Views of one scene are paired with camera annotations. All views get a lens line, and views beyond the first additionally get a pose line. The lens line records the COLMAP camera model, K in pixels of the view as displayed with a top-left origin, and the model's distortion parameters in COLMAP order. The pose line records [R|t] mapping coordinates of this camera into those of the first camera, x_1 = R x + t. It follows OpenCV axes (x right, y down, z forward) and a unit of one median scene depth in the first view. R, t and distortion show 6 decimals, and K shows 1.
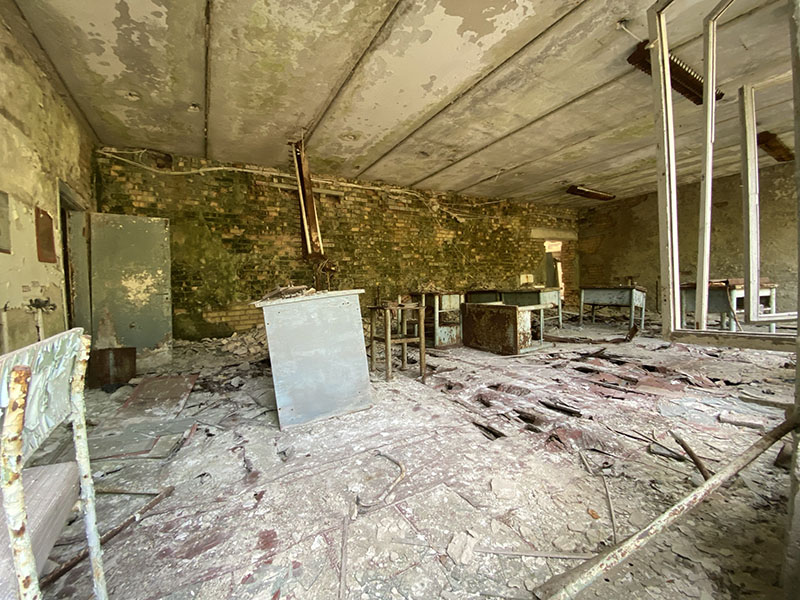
lens RADIAL K [[330.8, 0, 400.0], [0, 330.8, 300.0], [0, 0, 1]] dist [0.033797, -0.000150]
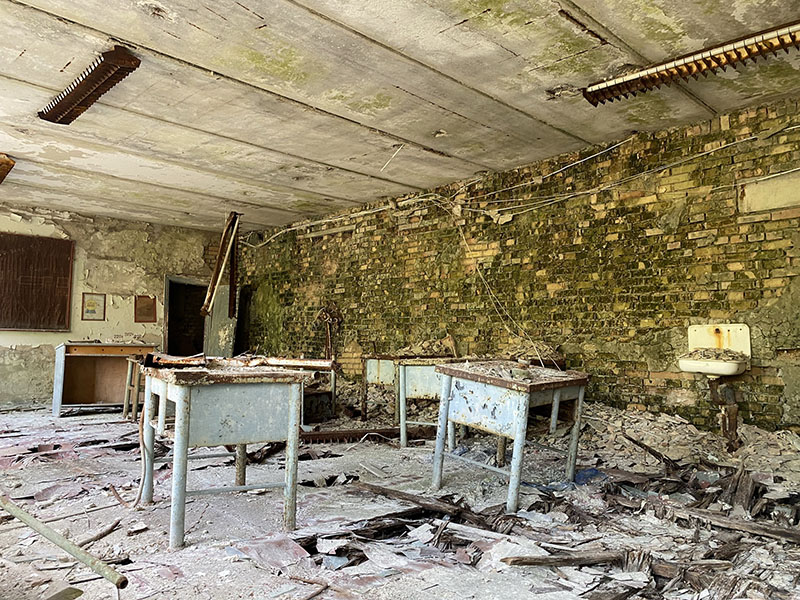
lens RADIAL K [[607.7, 0, 400.0], [0, 607.7, 300.0], [0, 0, 1]] dist [0.057466, -0.000260]
pose [[0.232810, -0.026241, -0.972168, 1.182052], [-0.048197, 0.998096, -0.038483, -0.079762], [0.971327, 0.055815, 0.231102, 0.702923]]
